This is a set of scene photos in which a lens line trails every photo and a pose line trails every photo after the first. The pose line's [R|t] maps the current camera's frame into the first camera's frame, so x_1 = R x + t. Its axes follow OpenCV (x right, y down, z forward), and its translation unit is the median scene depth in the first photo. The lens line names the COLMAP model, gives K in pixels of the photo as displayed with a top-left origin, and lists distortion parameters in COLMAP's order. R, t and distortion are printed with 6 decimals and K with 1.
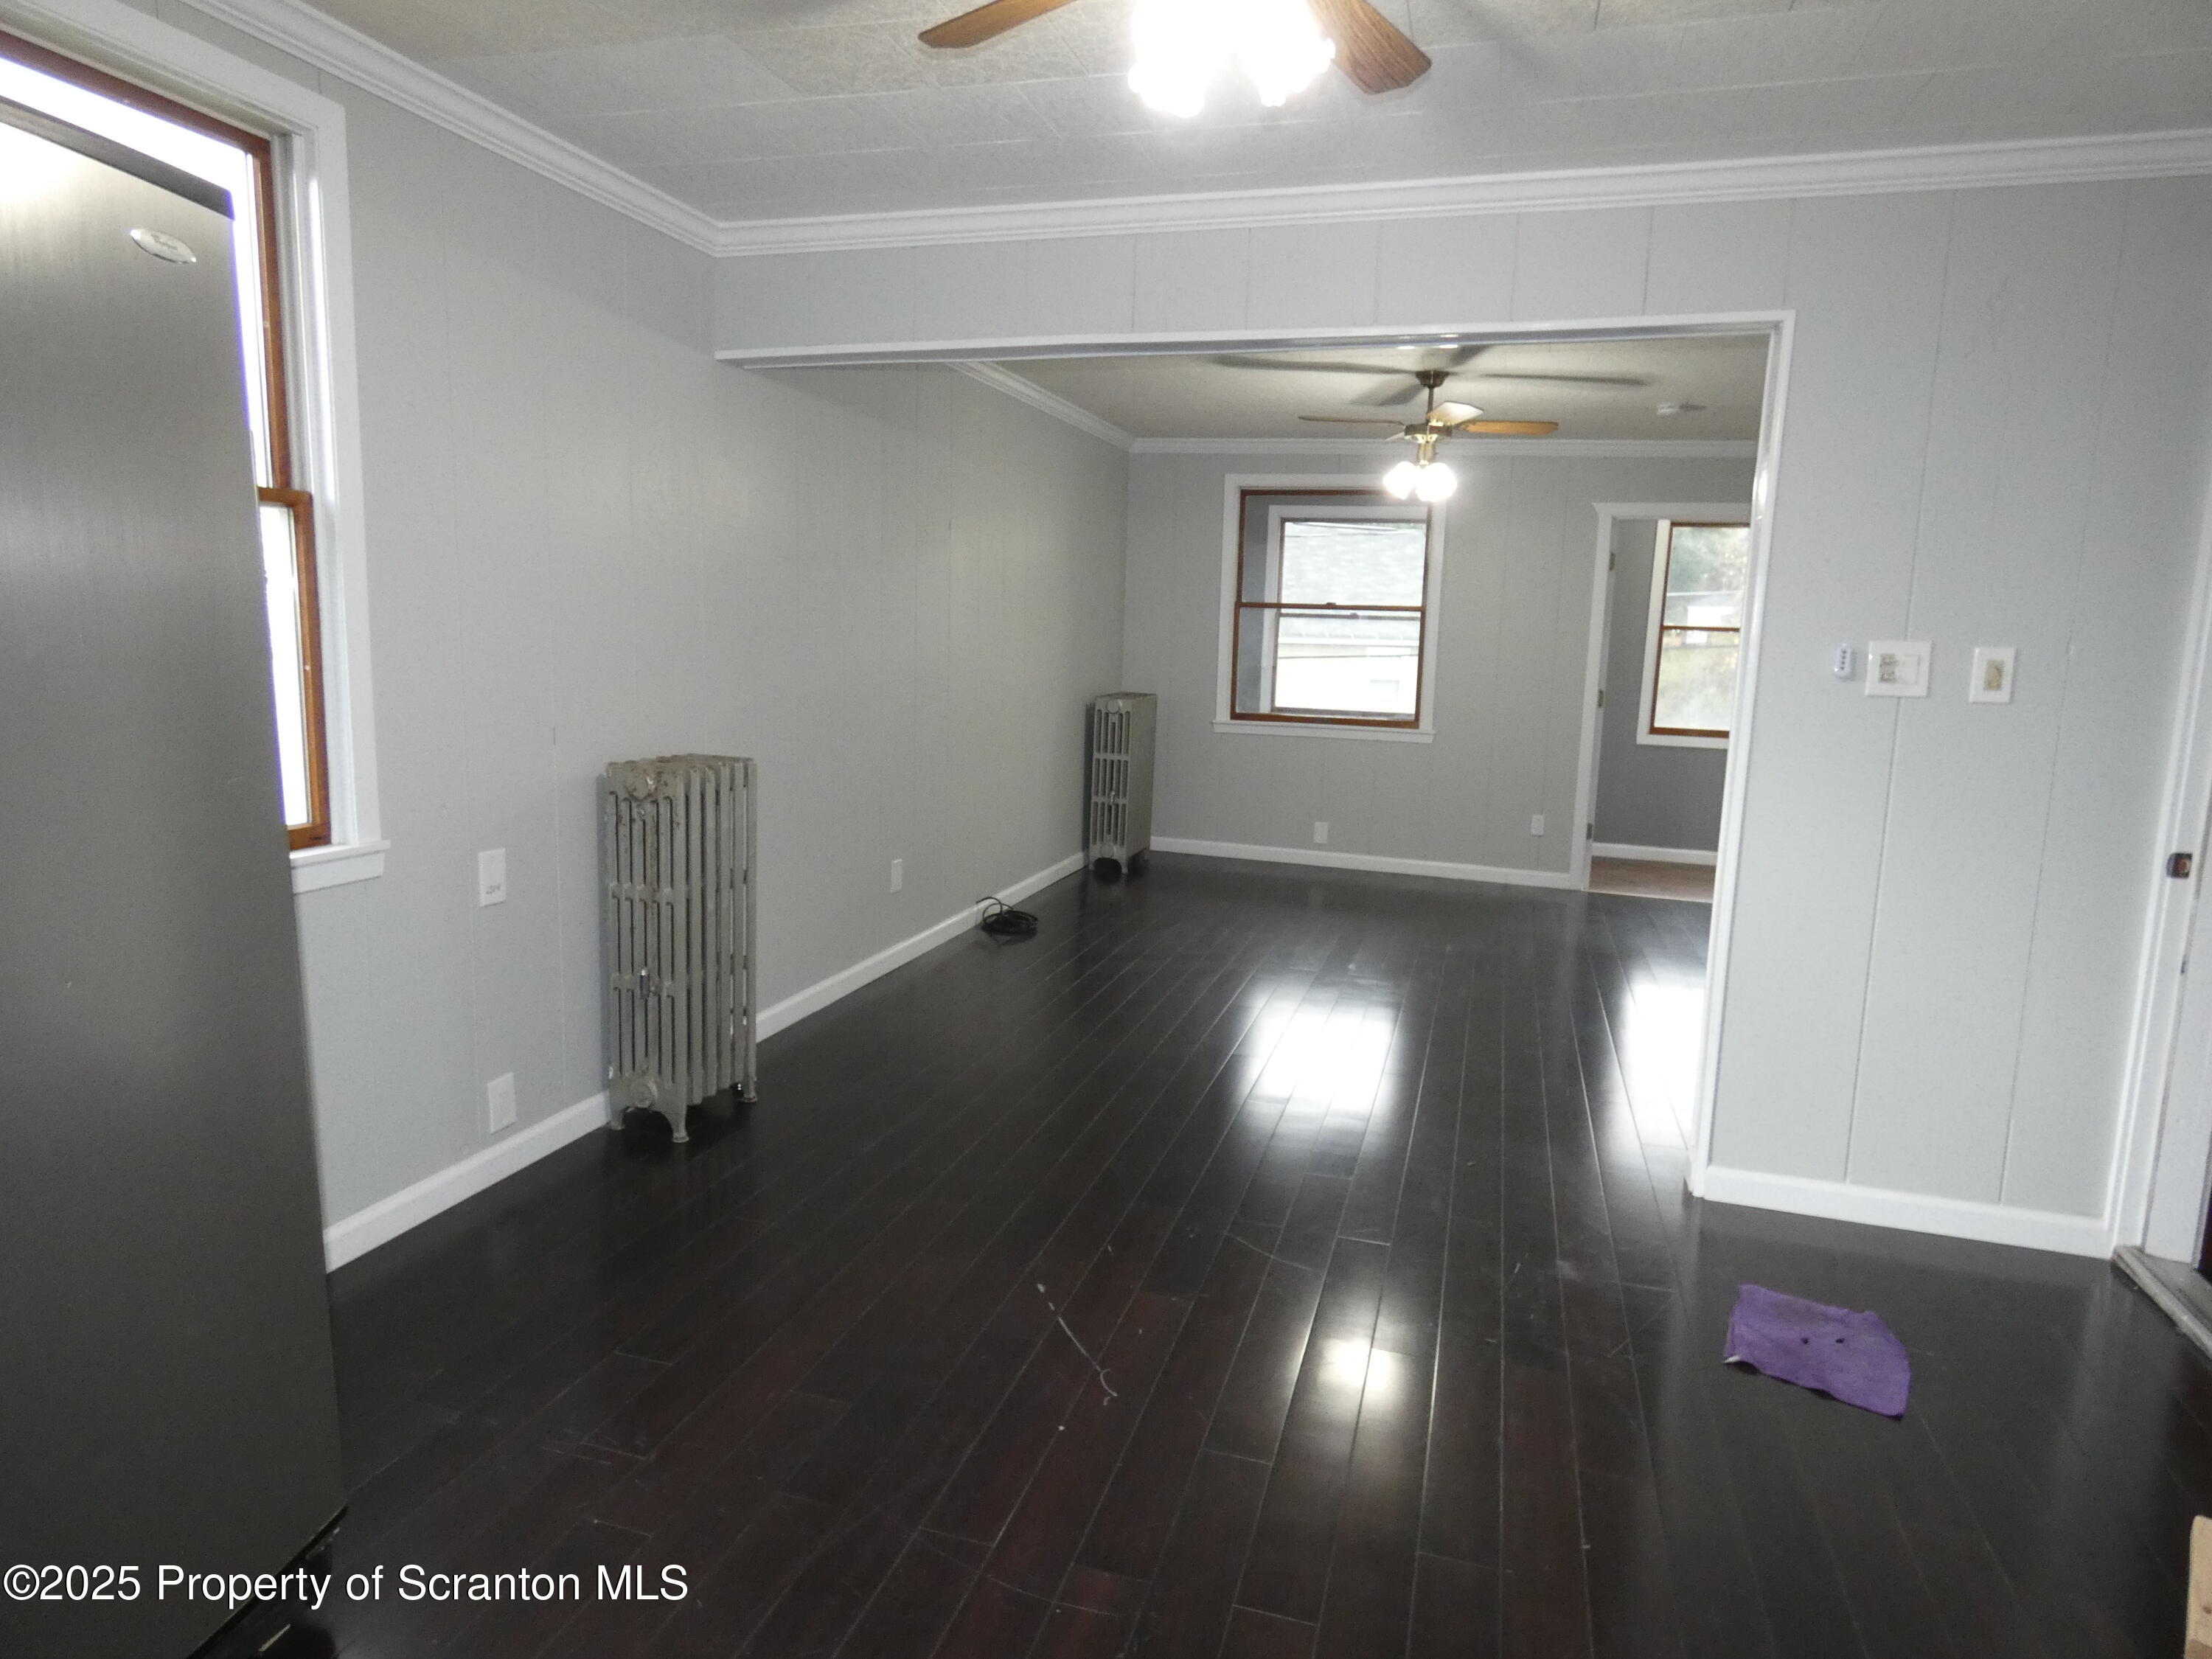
lens RADIAL K [[1324.6, 0, 1114.2], [0, 1324.6, 820.4], [0, 0, 1]] dist [-0.002322, -0.000086]
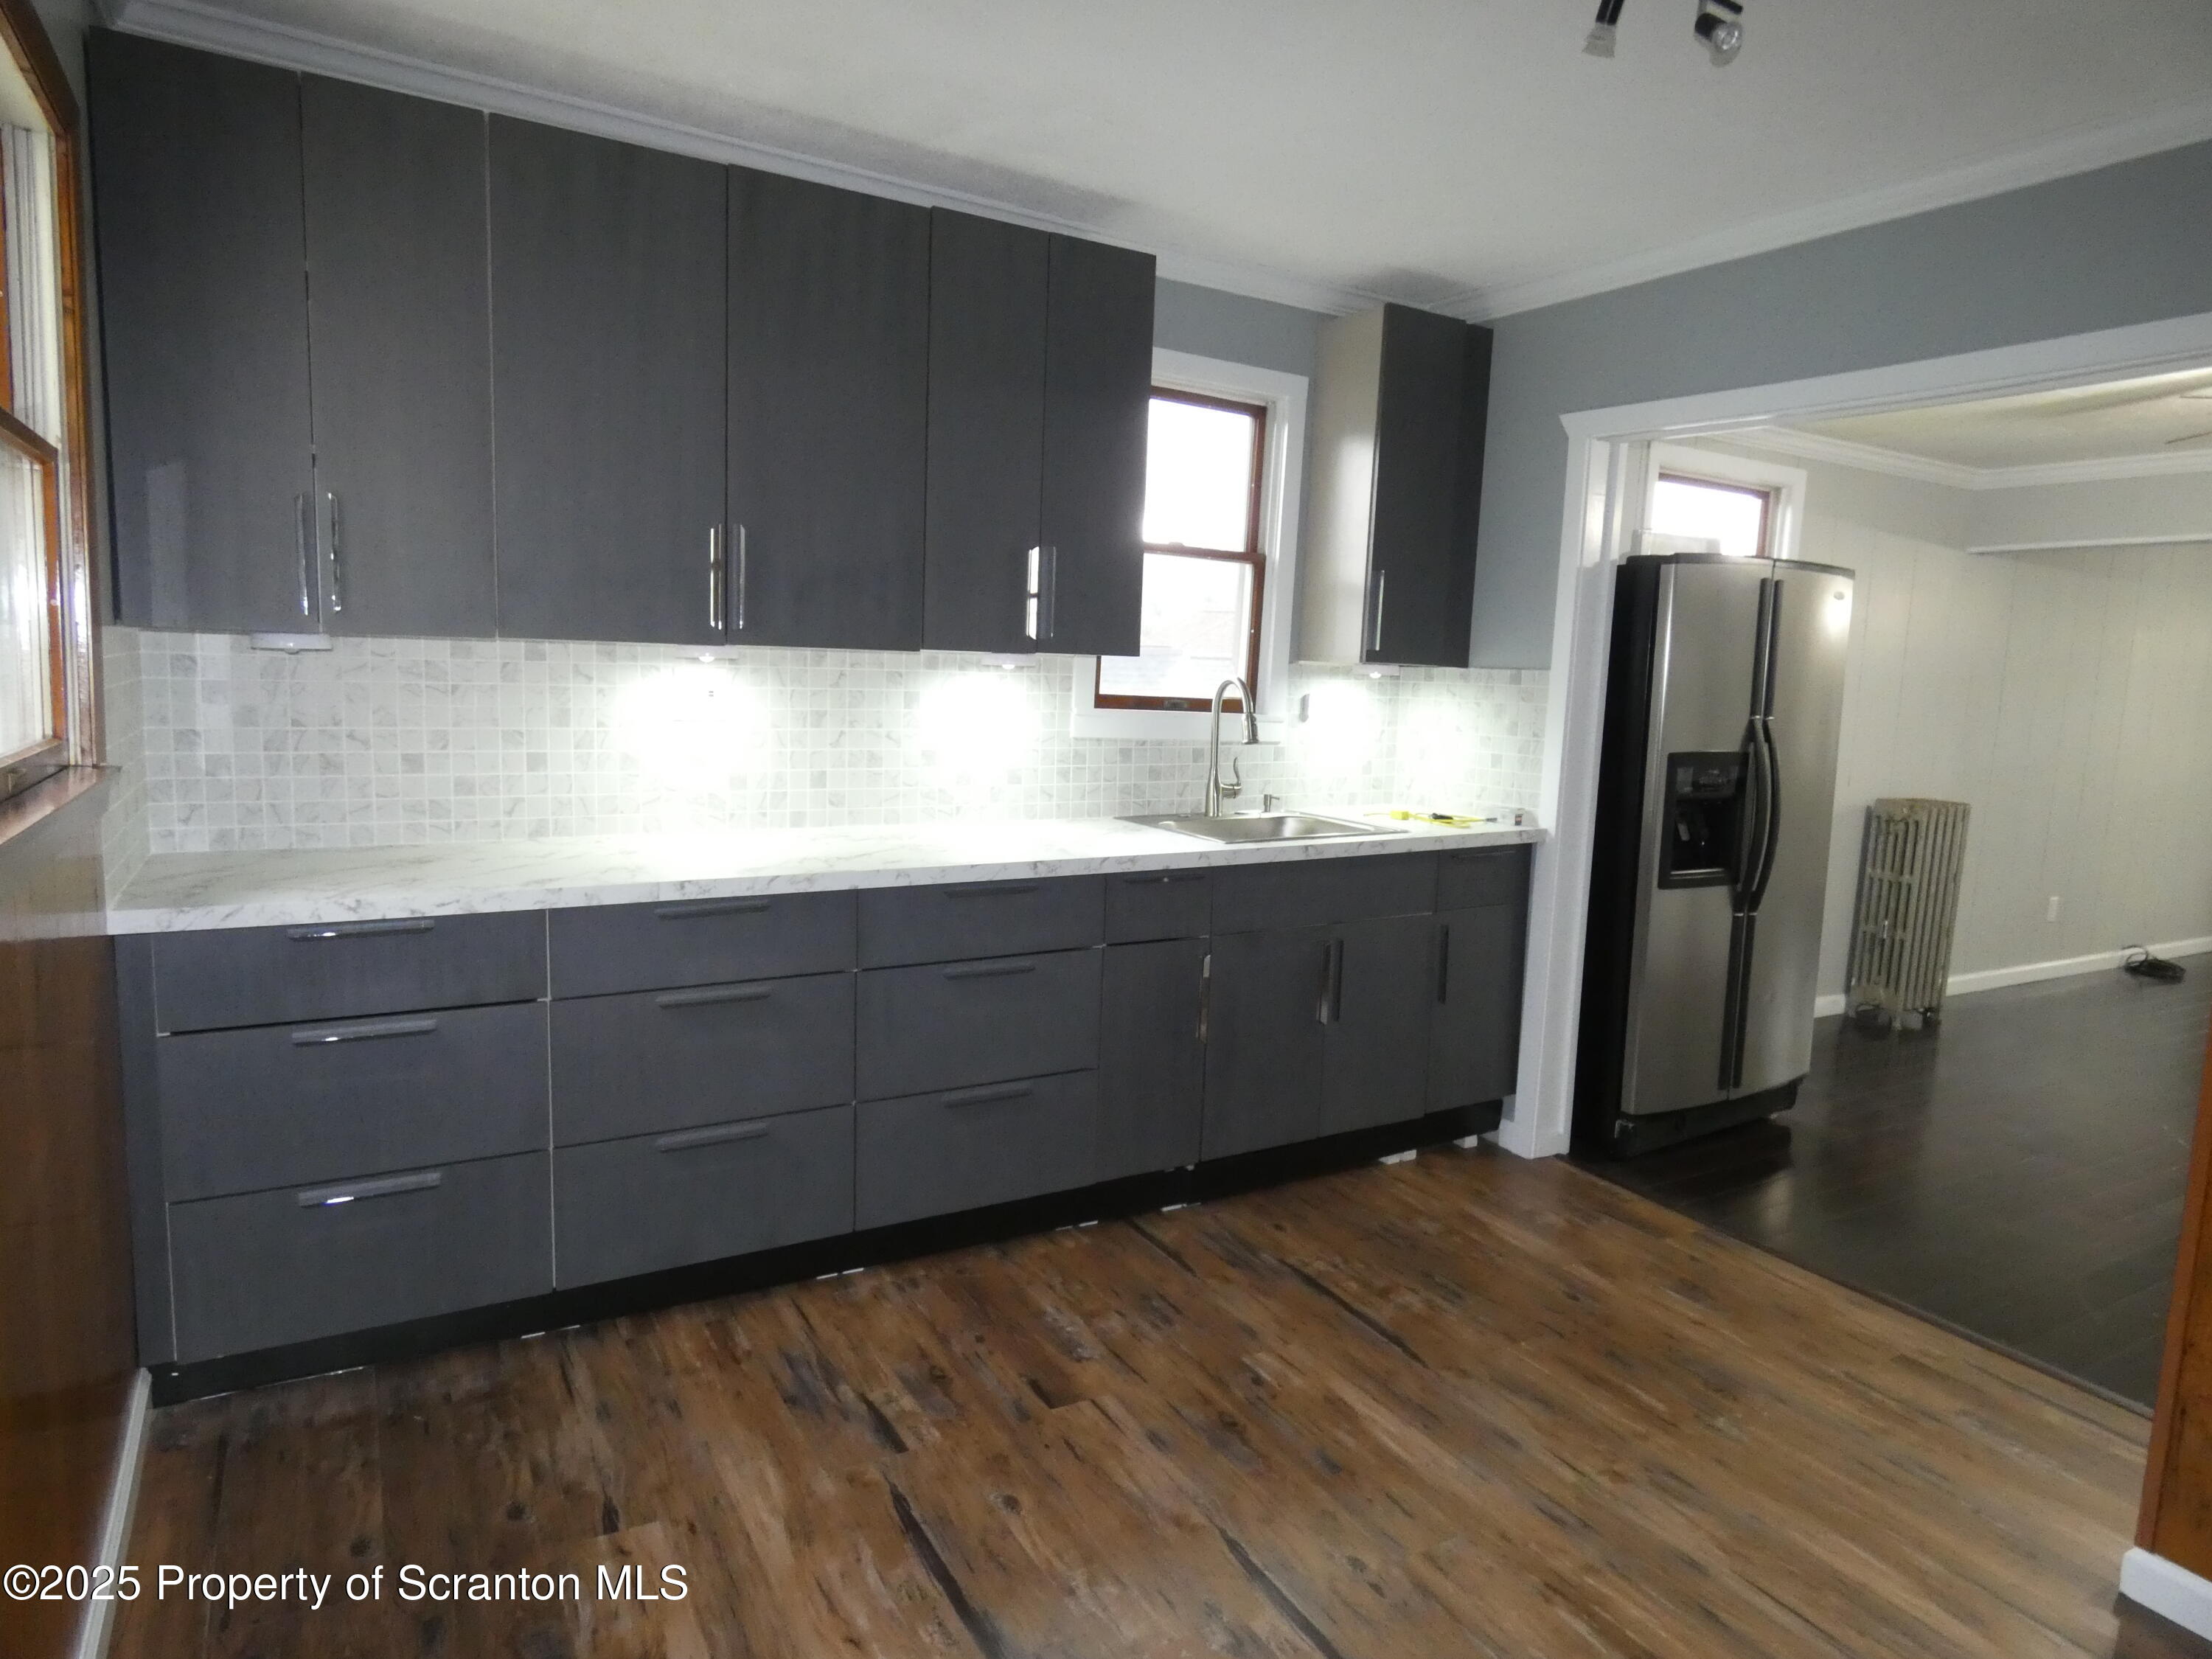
lens RADIAL K [[1324.6, 0, 1098.8], [0, 1324.6, 822.8], [0, 0, 1]] dist [-0.002322, -0.000086]
pose [[0.725599, 0.081897, -0.683227, 0.059966], [-0.121142, 0.992588, -0.009675, 0.124408], [0.677371, 0.089788, 0.730142, -0.920991]]
